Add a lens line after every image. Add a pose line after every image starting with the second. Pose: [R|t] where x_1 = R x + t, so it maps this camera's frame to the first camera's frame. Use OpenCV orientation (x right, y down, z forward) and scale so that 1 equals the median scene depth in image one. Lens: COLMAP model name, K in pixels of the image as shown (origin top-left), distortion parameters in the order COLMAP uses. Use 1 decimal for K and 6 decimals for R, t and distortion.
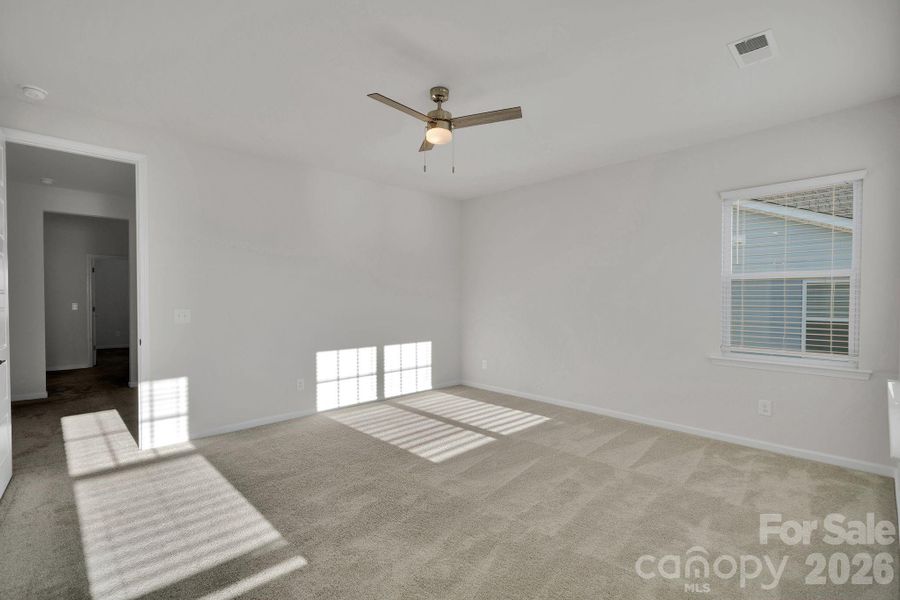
lens RADIAL K [[410.2, 0, 450.0], [0, 410.2, 300.0], [0, 0, 1]] dist [0.001410, -0.000038]
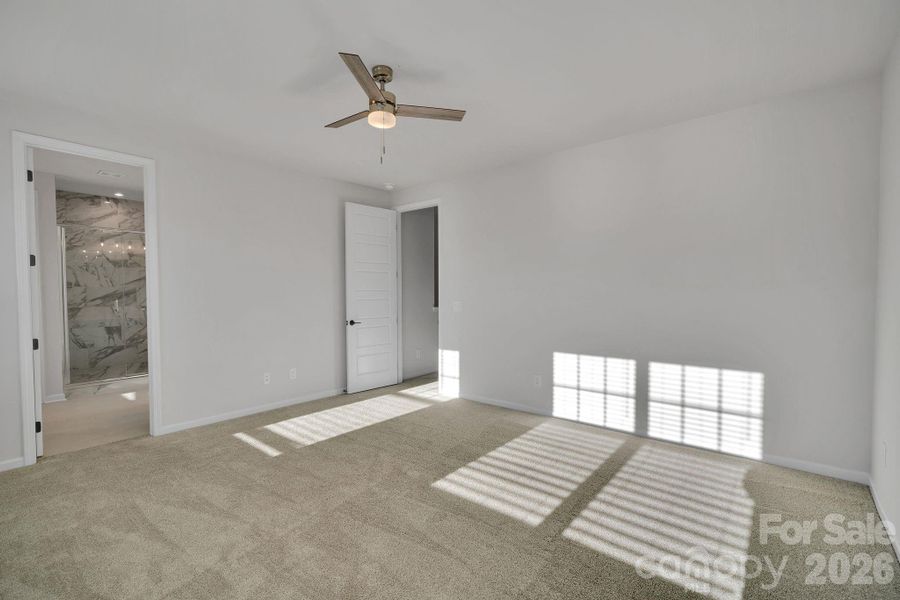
lens RADIAL K [[432.0, 0, 450.0], [0, 432.0, 300.0], [0, 0, 1]] dist [0.012581, -0.000227]
pose [[0.081677, 0.034419, -0.996064, 0.663885], [0.005977, 0.999369, 0.035023, -0.029131], [0.996641, -0.008814, 0.081419, 0.713444]]
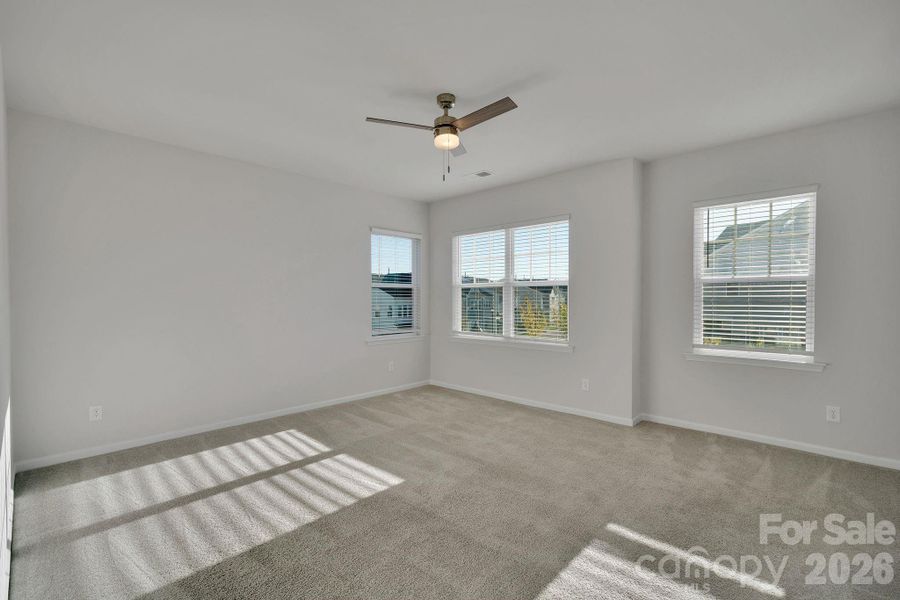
lens RADIAL K [[410.2, 0, 450.0], [0, 410.2, 300.0], [0, 0, 1]] dist [0.001410, -0.000038]
pose [[-0.083514, 0.007191, 0.996481, -0.704082], [0.001295, 0.999974, -0.007108, 0.008094], [-0.996506, 0.000697, -0.083521, 0.736531]]
